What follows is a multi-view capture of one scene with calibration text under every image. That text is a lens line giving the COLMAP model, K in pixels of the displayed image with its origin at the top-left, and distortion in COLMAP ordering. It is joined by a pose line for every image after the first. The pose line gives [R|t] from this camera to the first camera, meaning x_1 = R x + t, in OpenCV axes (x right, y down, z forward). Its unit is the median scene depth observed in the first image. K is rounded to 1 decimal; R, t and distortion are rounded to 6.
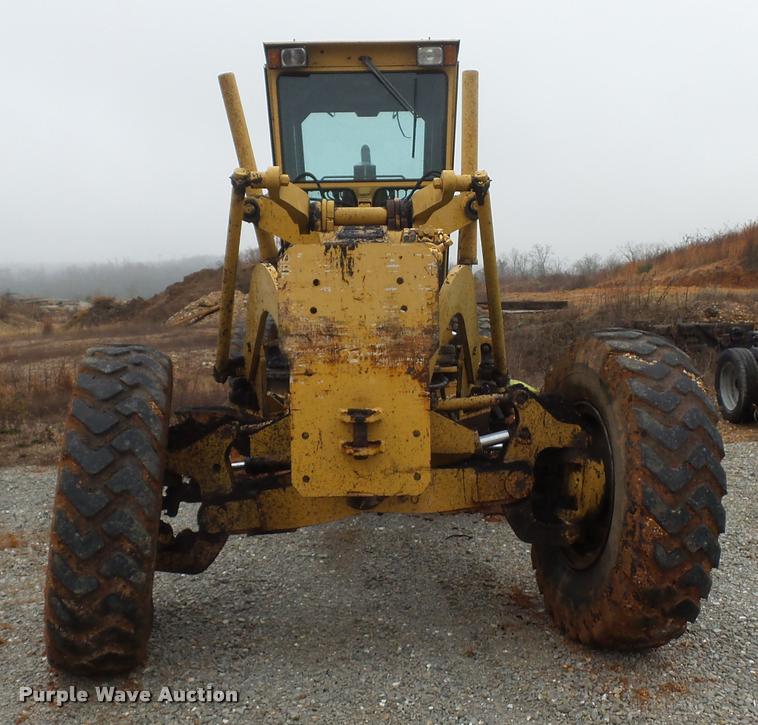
lens RADIAL K [[1022.9, 0, 381.0], [0, 1022.9, 309.1], [0, 0, 1]] dist [-0.032621, -0.006279]
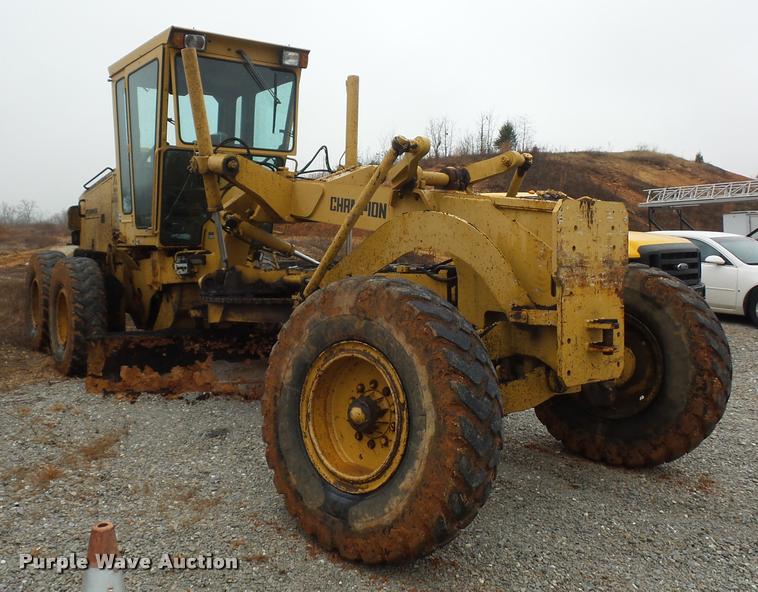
lens RADIAL K [[714.2, 0, 342.6], [0, 714.2, 245.1], [0, 0, 1]] dist [0.015124, -0.012306]
pose [[0.822076, 0.011852, 0.569255, -0.787564], [-0.007808, 0.999924, -0.009542, 0.007757], [-0.569324, 0.003399, 0.822106, 0.356374]]
